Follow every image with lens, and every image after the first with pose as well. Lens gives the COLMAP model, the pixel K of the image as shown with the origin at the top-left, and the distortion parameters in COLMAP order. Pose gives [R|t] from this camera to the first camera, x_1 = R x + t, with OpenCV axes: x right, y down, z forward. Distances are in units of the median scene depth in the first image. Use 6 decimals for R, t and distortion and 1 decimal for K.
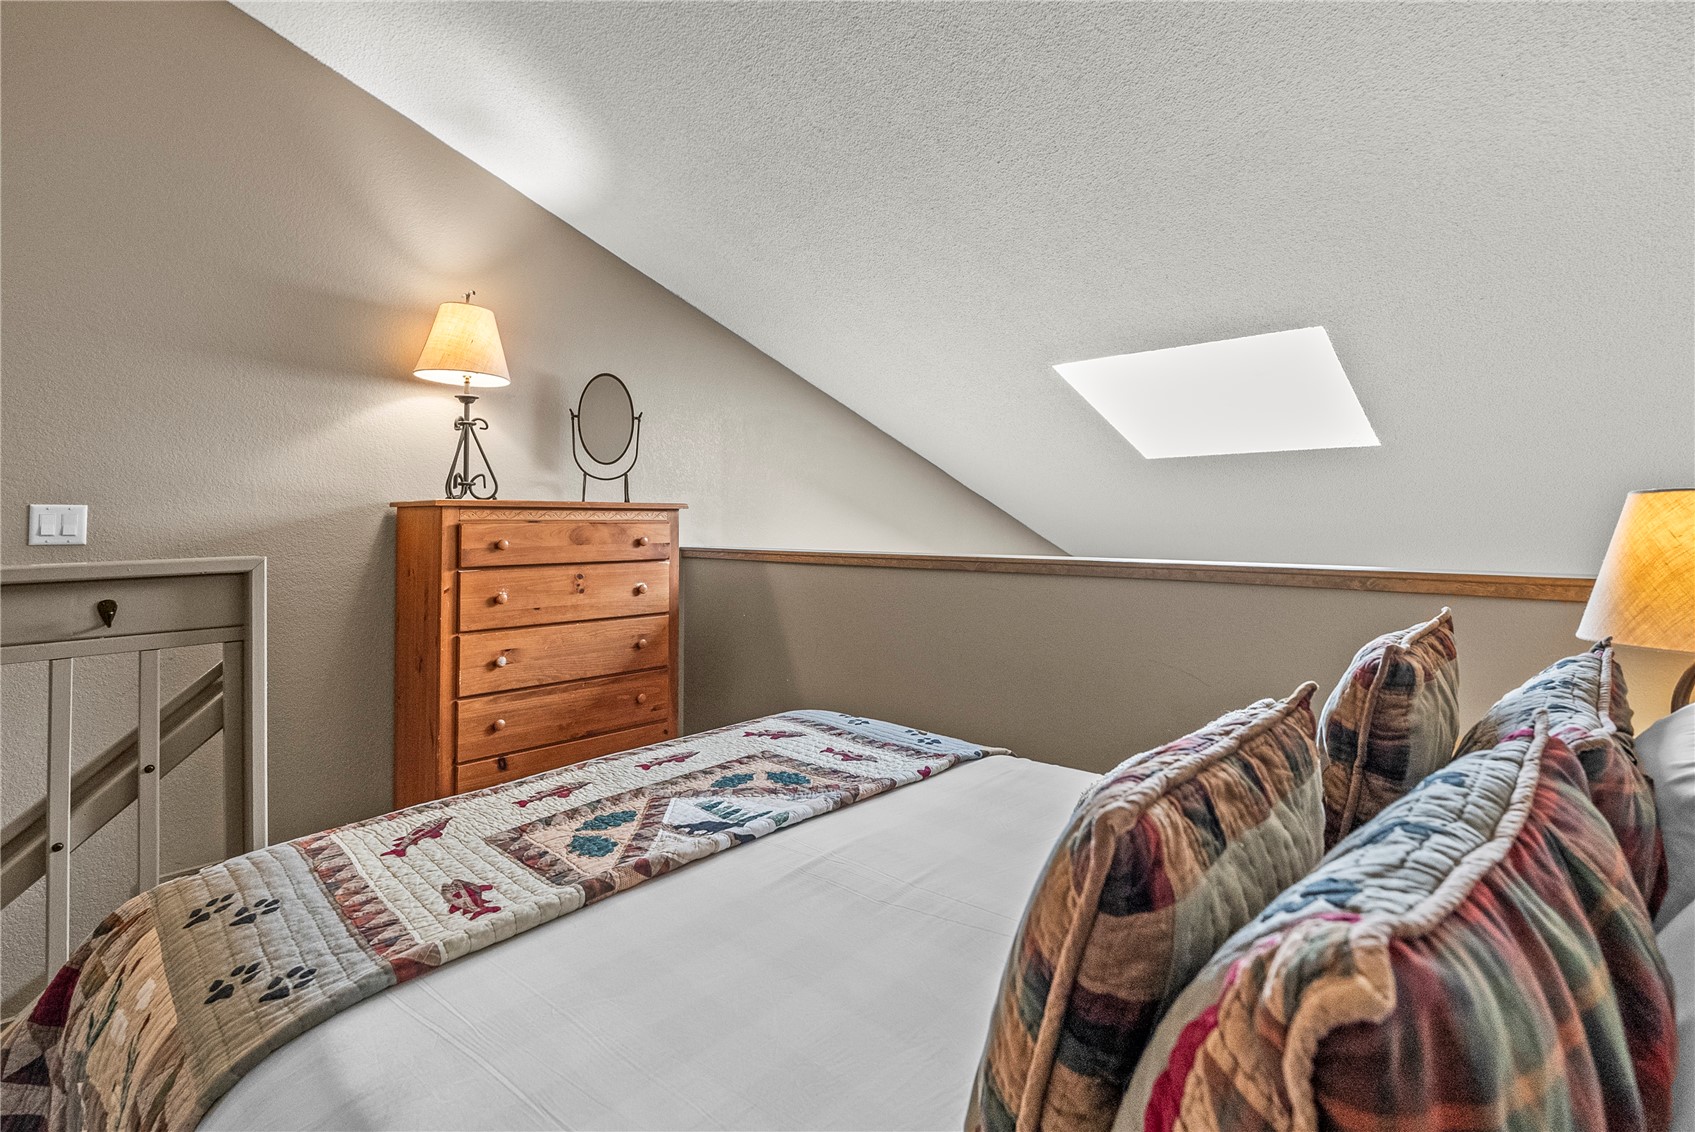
lens RADIAL K [[795.7, 0, 849.4], [0, 795.7, 495.8], [0, 0, 1]] dist [-0.002000, -0.000556]
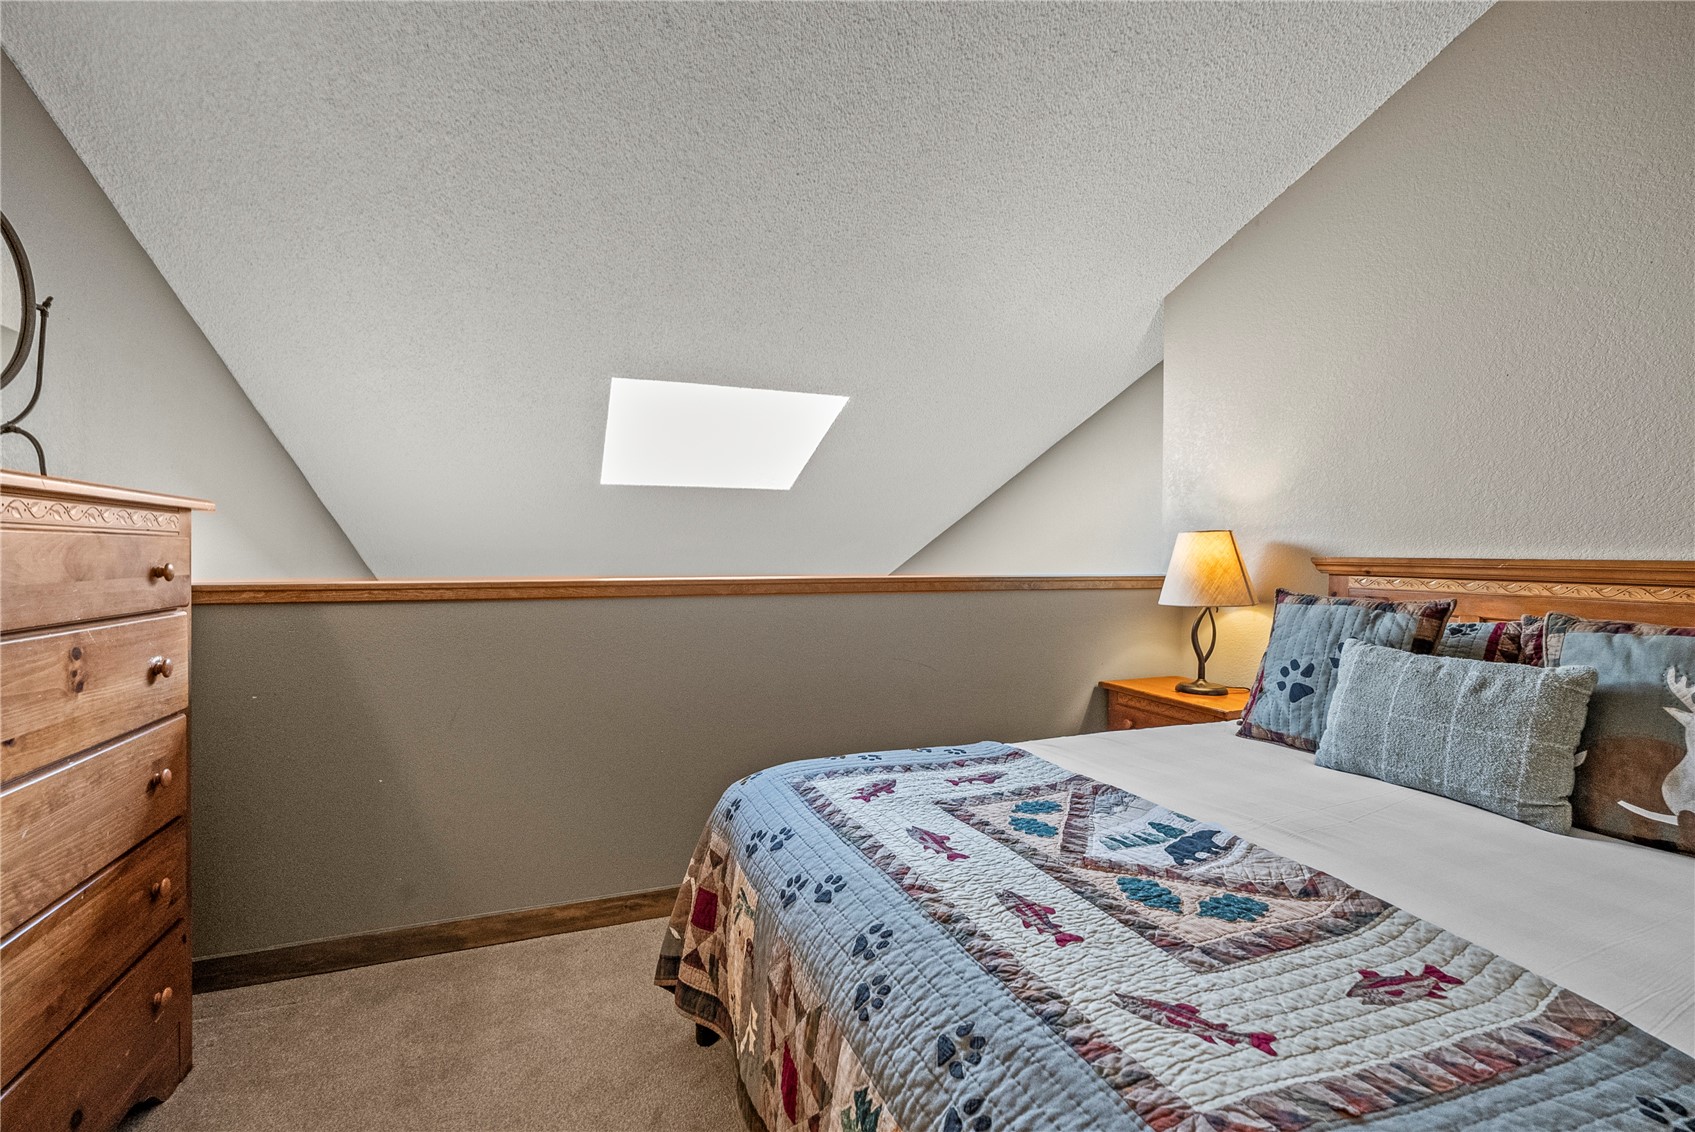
lens RADIAL K [[761.7, 0, 840.3], [0, 761.7, 558.9], [0, 0, 1]] dist [-0.006922, 0.000486]
pose [[0.435768, -0.003303, 0.900053, -0.597037], [-0.033718, 0.999231, 0.019992, 0.030916], [-0.899427, -0.039059, 0.435322, 0.500729]]
